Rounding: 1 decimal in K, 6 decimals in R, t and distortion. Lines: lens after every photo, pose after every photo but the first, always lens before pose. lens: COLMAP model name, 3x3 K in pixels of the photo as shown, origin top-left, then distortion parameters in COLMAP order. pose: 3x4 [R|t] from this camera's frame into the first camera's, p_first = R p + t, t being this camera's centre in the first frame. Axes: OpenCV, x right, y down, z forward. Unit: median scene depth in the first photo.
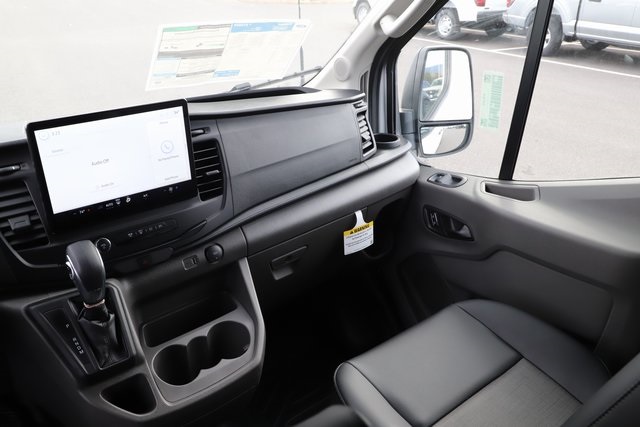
lens RADIAL K [[564.9, 0, 320.0], [0, 564.9, 213.5], [0, 0, 1]] dist [-0.008884, 0.004520]
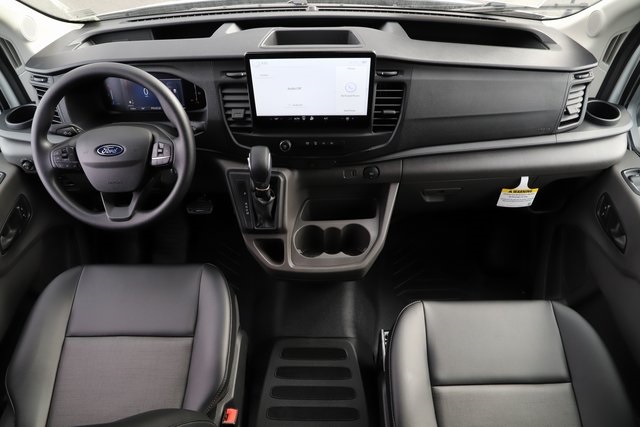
lens RADIAL K [[450.4, 0, 320.0], [0, 450.4, 213.5], [0, 0, 1]] dist [-0.047682, 0.006609]
pose [[0.777268, 0.467579, -0.420980, 0.189670], [-0.255352, 0.845959, 0.468134, -0.296350], [0.575021, -0.256367, 0.776934, 0.141617]]
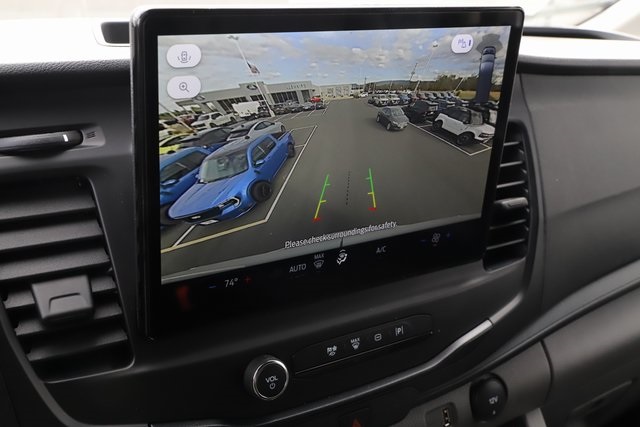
lens RADIAL K [[757.5, 0, 320.0], [0, 757.5, 213.5], [0, 0, 1]] dist [0.006365, 0.019736]
pose [[0.988801, 0.135637, -0.062251, -0.296478], [-0.135746, 0.990741, 0.002486, -0.047553], [0.062012, 0.005992, 0.998057, 0.456313]]
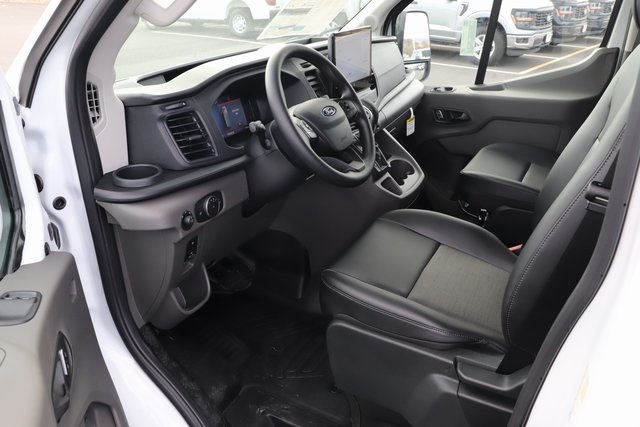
lens RADIAL K [[610.7, 0, 320.0], [0, 610.7, 213.5], [0, 0, 1]] dist [0.013743, 0.017892]
pose [[0.902276, -0.138873, 0.408182, -1.133578], [0.154236, 0.988022, -0.004788, 0.323660], [-0.402628, 0.067276, 0.912888, -0.564951]]
